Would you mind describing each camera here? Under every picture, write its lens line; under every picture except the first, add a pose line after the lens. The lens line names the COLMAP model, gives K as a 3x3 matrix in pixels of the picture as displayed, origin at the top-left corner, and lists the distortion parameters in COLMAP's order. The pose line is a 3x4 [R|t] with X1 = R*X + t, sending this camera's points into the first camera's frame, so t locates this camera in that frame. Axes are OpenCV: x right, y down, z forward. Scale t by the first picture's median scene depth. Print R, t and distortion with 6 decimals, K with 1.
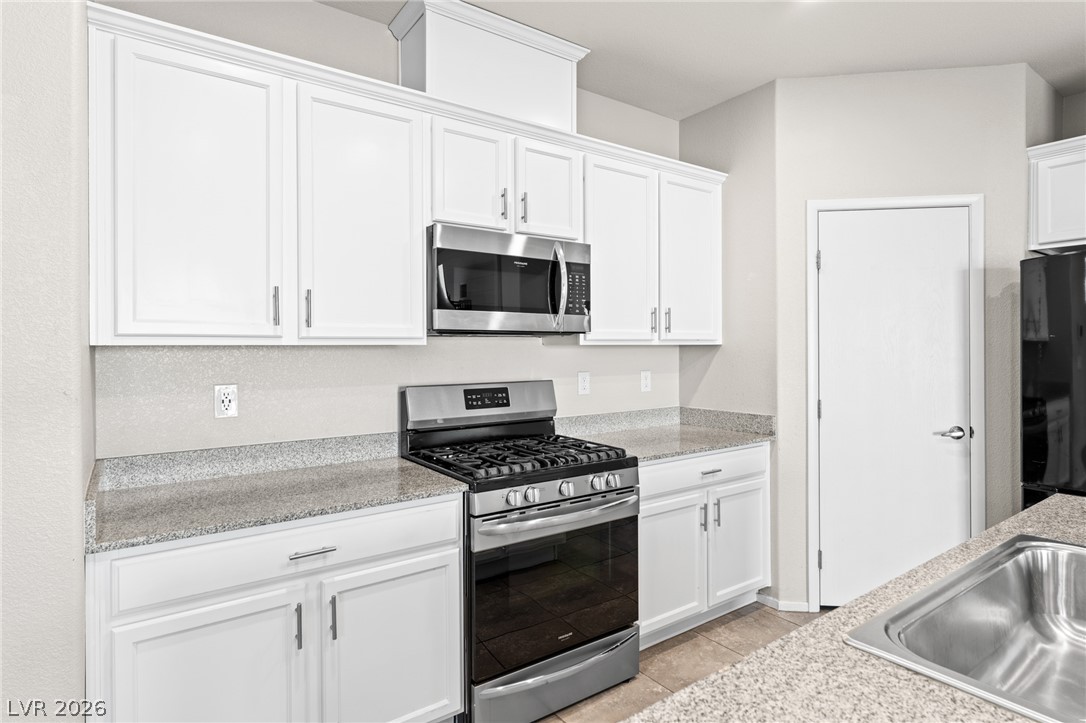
lens RADIAL K [[582.1, 0, 539.1], [0, 582.1, 346.9], [0, 0, 1]] dist [0.002141, 0.001039]
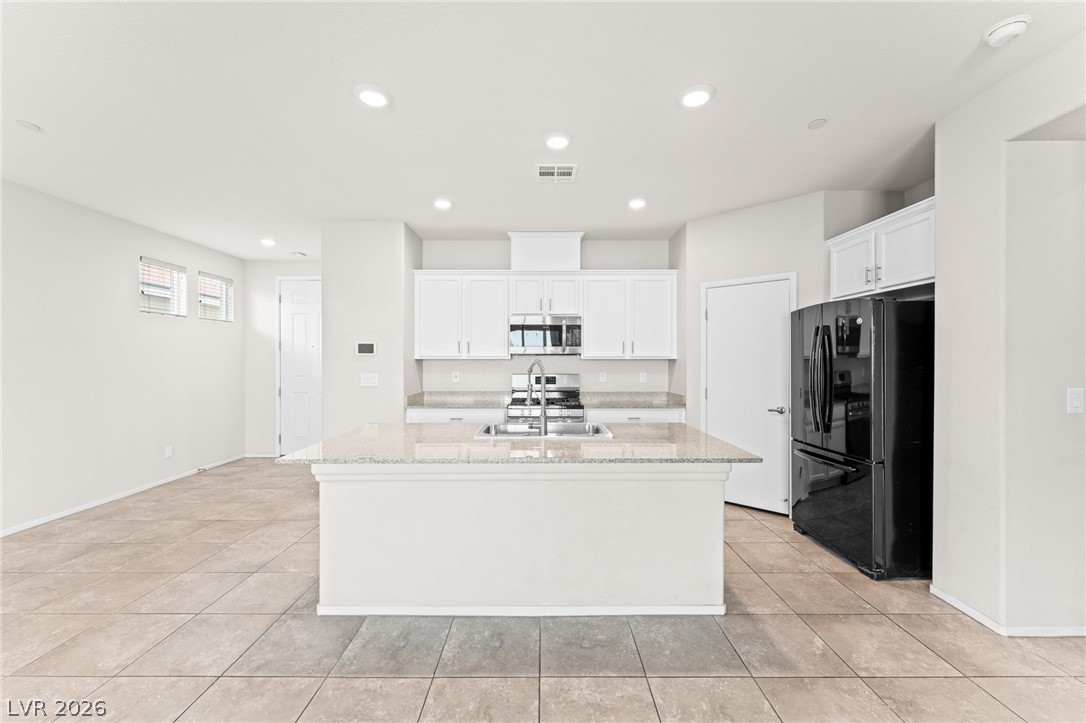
lens RADIAL K [[434.0, 0, 544.1], [0, 434.0, 361.9], [0, 0, 1]] dist [0.001818, -0.000545]
pose [[0.813333, 0.005539, -0.581772, 1.020794], [-0.002259, 0.999977, 0.006362, -0.003325], [0.581794, -0.003860, 0.813327, -0.533934]]
